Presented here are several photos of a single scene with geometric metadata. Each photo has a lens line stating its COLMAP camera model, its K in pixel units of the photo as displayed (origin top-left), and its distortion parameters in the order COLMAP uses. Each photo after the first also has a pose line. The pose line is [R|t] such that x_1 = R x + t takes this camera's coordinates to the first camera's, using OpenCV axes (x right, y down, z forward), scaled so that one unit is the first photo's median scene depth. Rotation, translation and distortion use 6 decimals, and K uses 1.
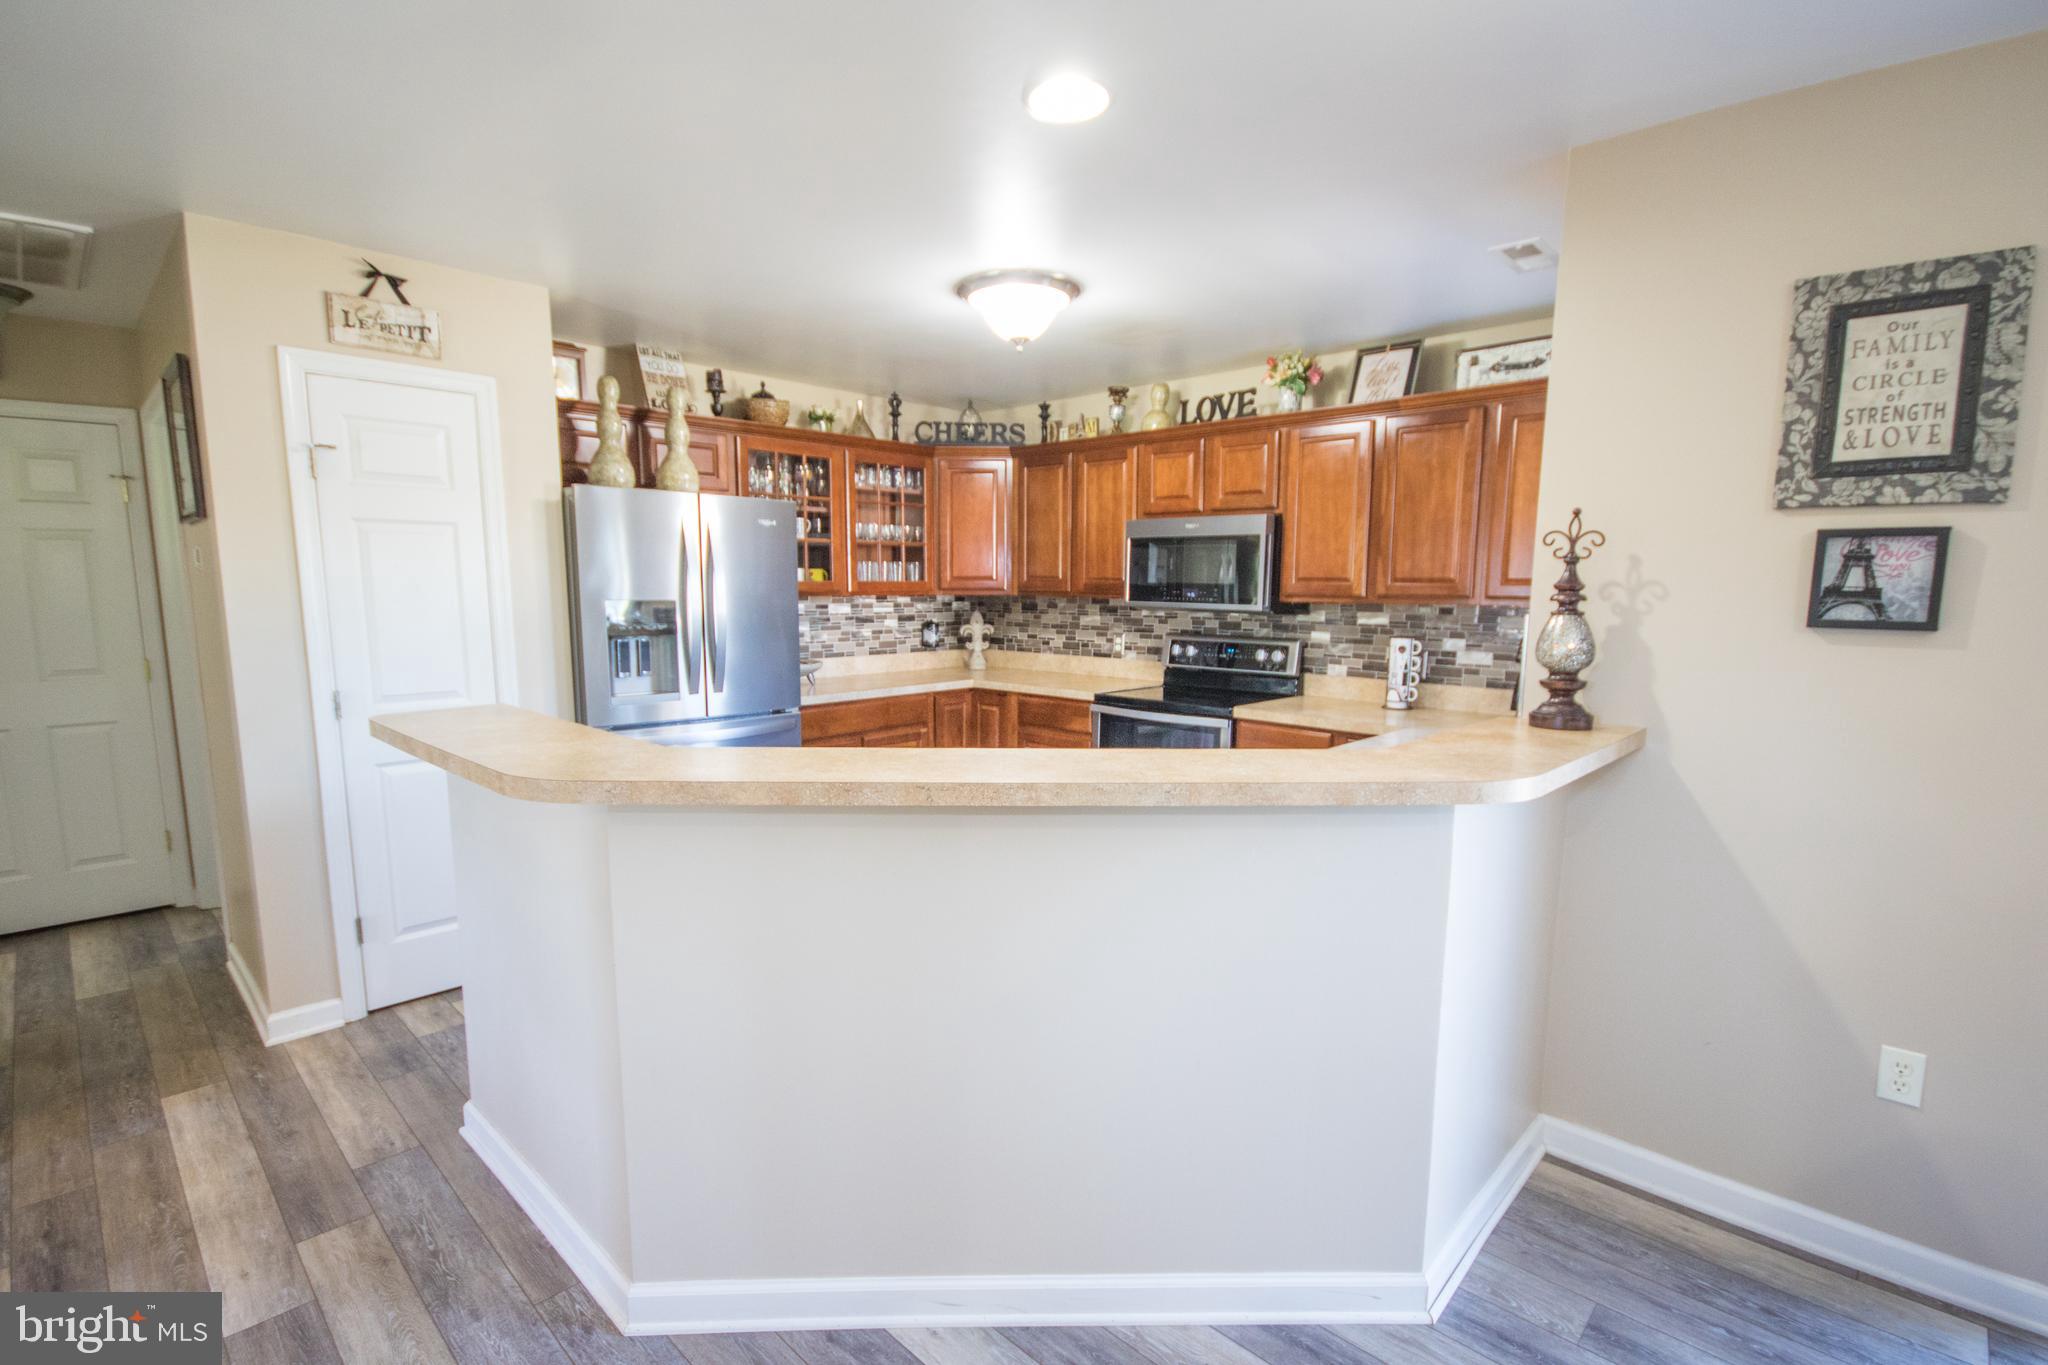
lens RADIAL K [[941.0, 0, 1021.5], [0, 941.0, 714.5], [0, 0, 1]] dist [0.010932, -0.014729]
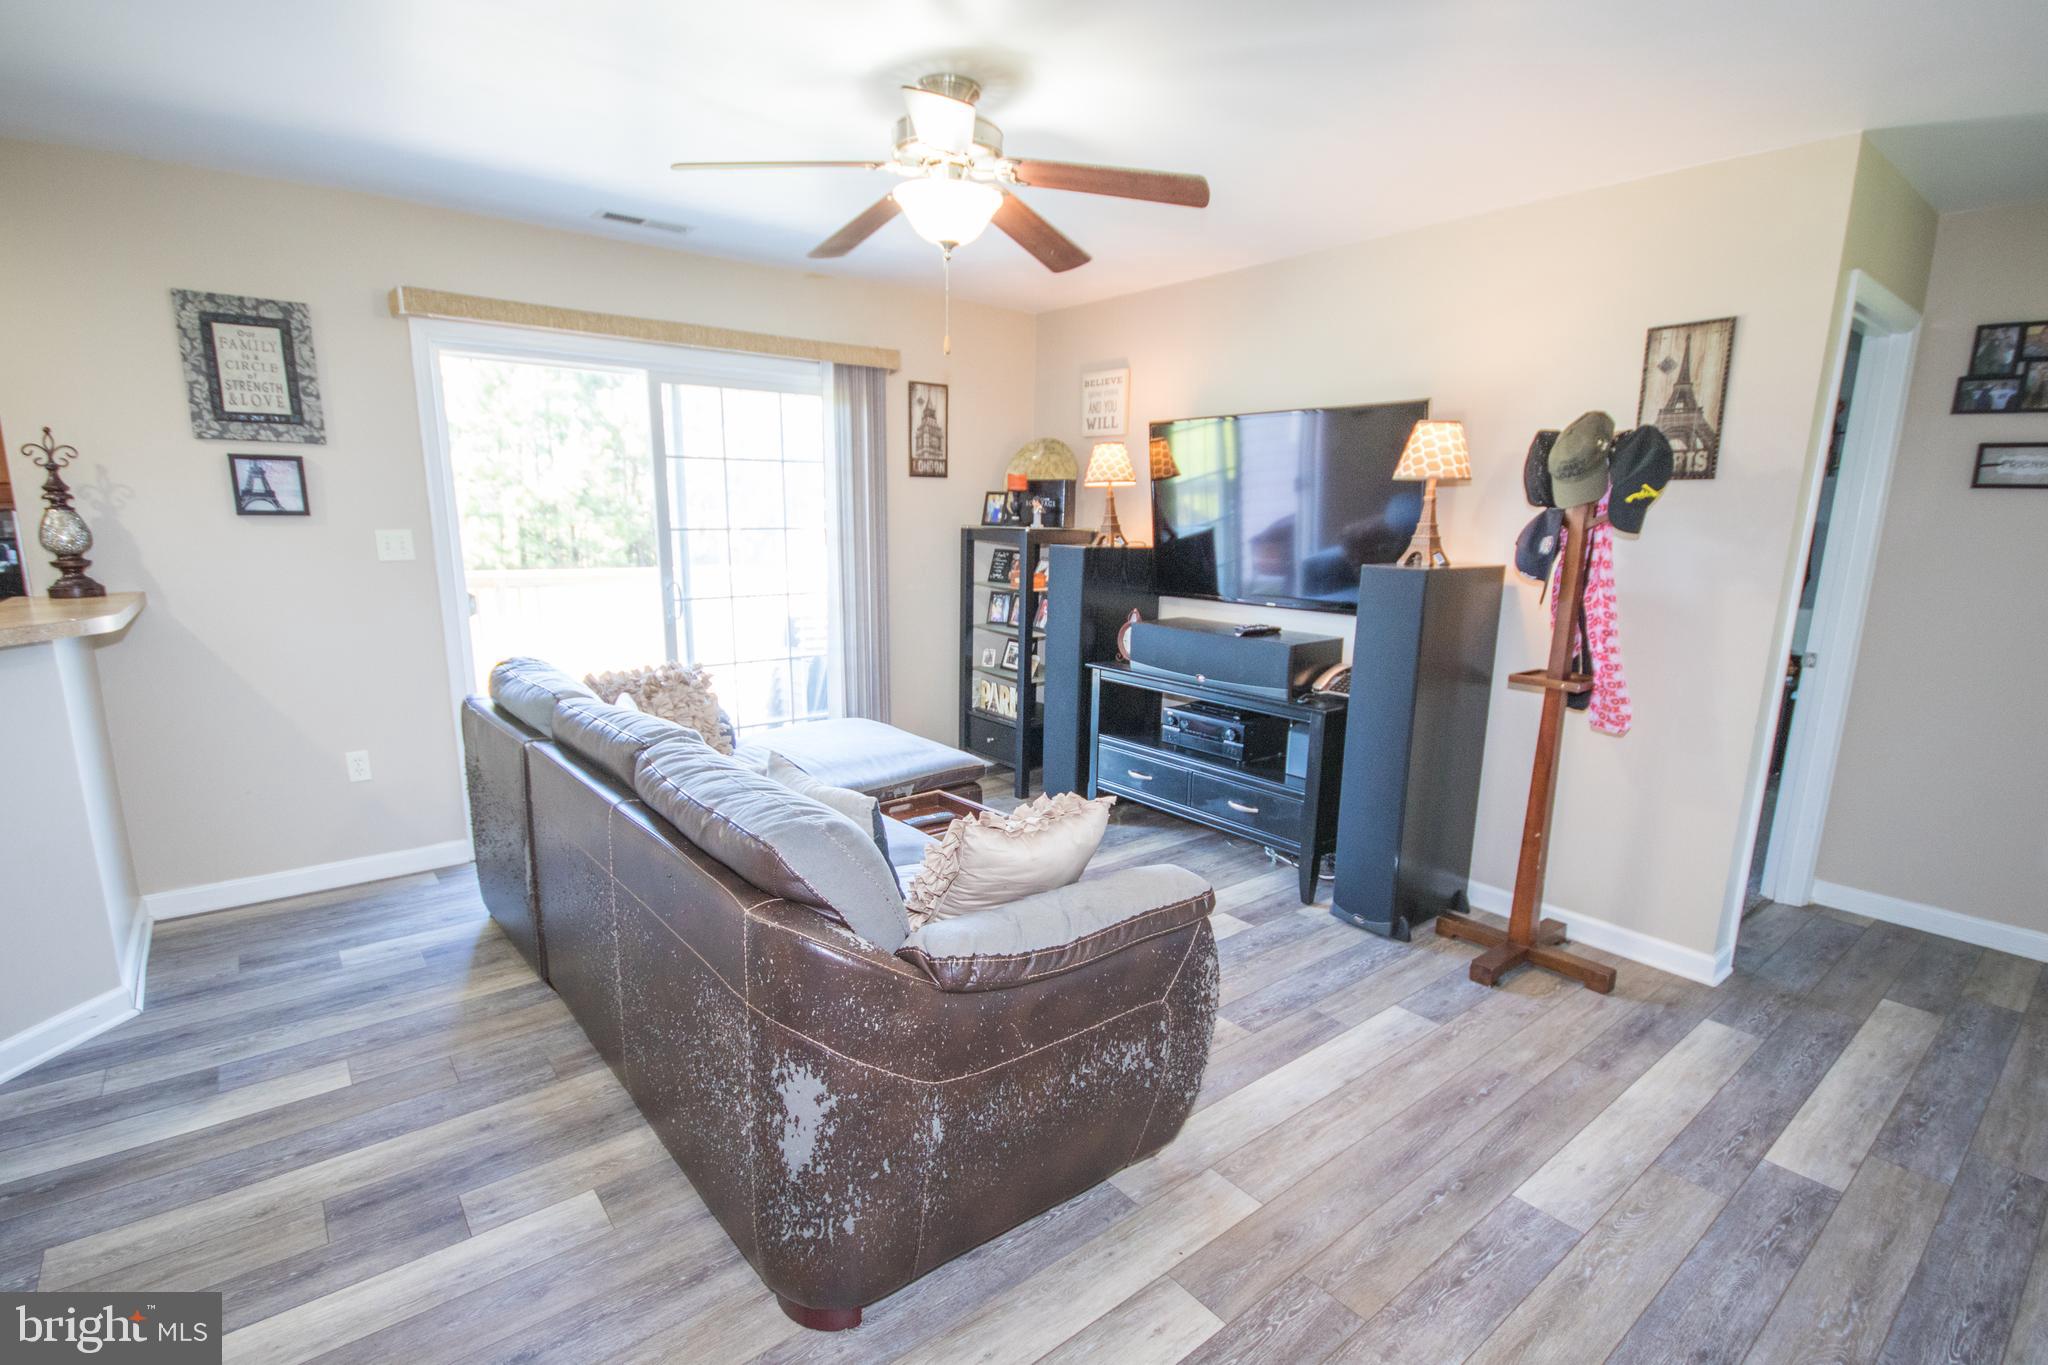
lens RADIAL K [[951.9, 0, 1025.1], [0, 951.9, 717.5], [0, 0, 1]] dist [0.016255, -0.015634]
pose [[0.126135, -0.215898, 0.968235, -0.326151], [0.123624, 0.971842, 0.200598, 0.041381], [-0.984280, 0.094395, 0.149273, -0.269427]]
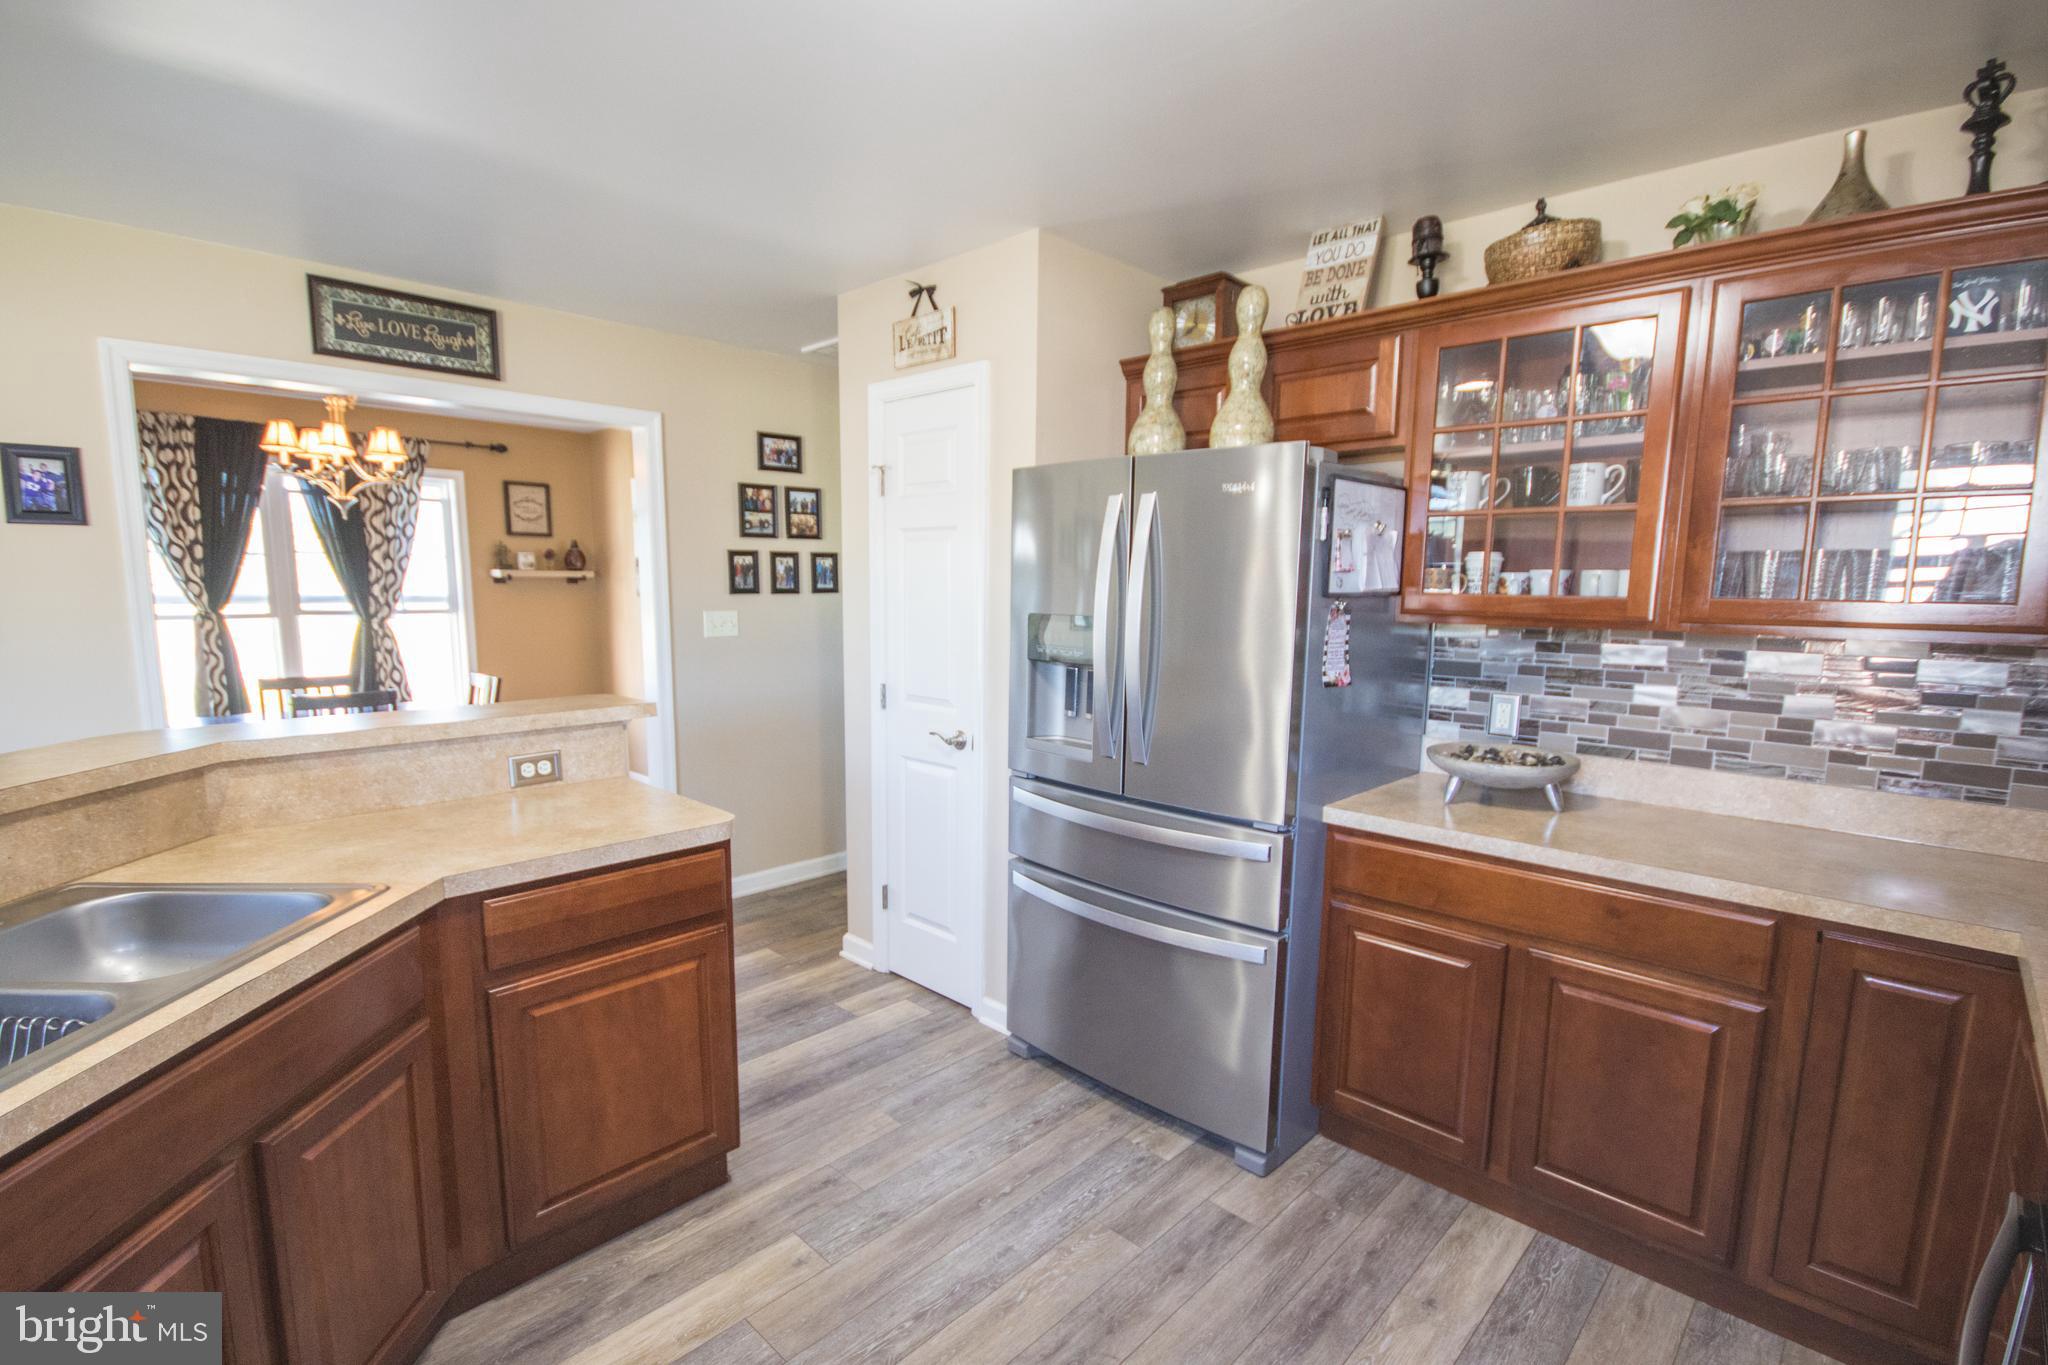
lens RADIAL K [[941.3, 0, 1021.4], [0, 941.3, 716.7], [0, 0, 1]] dist [0.017371, -0.014288]
pose [[0.001784, 0.135955, -0.990713, 0.299288], [-0.151974, 0.979244, 0.134107, -0.123365], [0.988383, 0.150324, 0.022409, 0.860301]]
